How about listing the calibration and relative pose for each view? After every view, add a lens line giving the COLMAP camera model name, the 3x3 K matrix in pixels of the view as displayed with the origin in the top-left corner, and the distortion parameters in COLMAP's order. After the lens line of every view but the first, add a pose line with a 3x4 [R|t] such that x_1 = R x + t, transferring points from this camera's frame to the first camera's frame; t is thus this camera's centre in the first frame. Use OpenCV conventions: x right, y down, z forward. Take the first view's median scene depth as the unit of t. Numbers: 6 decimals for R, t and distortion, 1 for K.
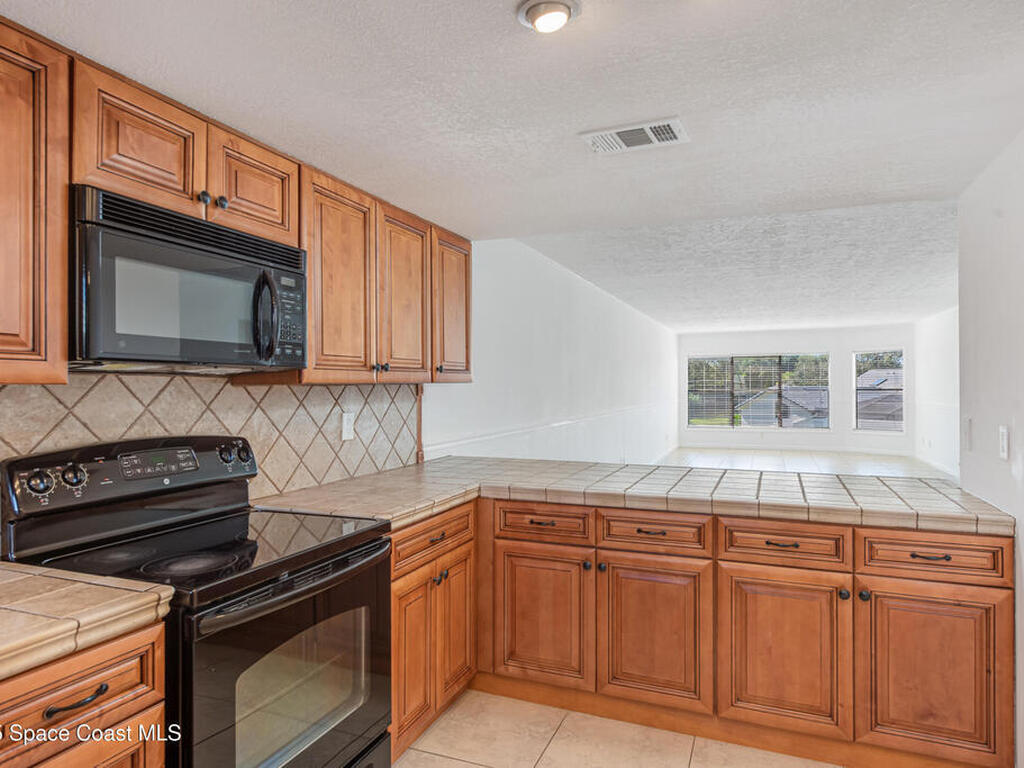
lens RADIAL K [[639.0, 0, 512.9], [0, 639.0, 385.9], [0, 0, 1]] dist [0.004920, -0.001960]
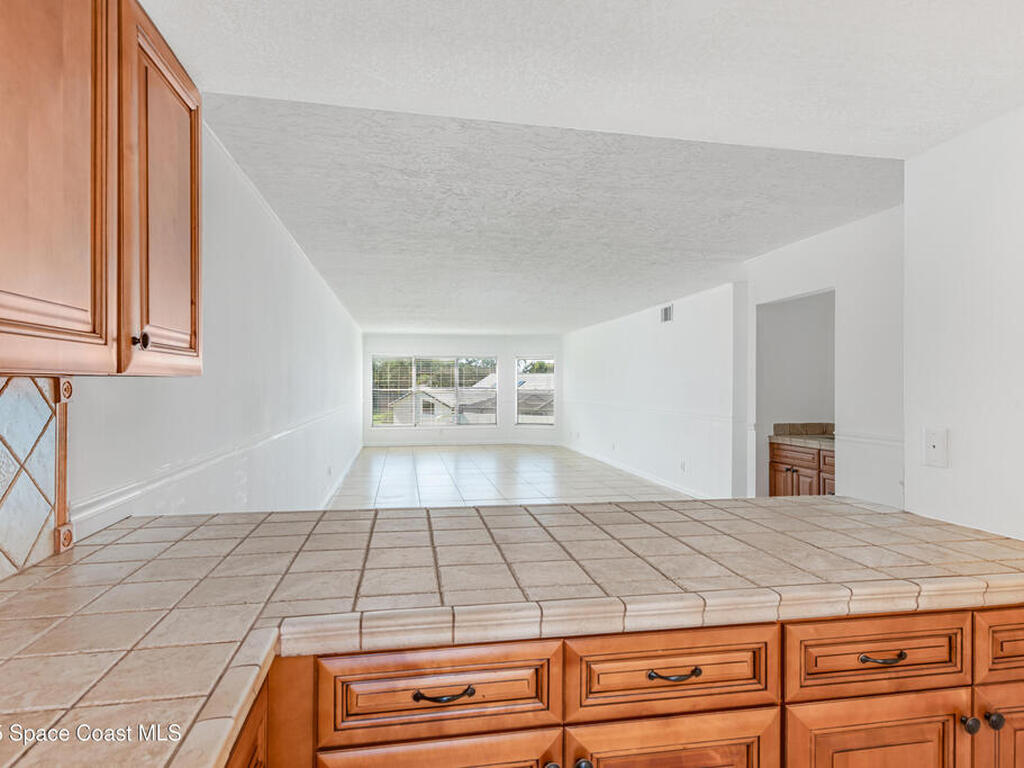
lens RADIAL K [[569.5, 0, 513.6], [0, 569.5, 387.7], [0, 0, 1]] dist [0.006160, -0.000983]
pose [[0.841453, 0.005016, 0.540307, -0.138358], [-0.006812, 0.999976, 0.001326, 0.002640], [-0.540287, -0.004797, 0.841467, 0.700415]]
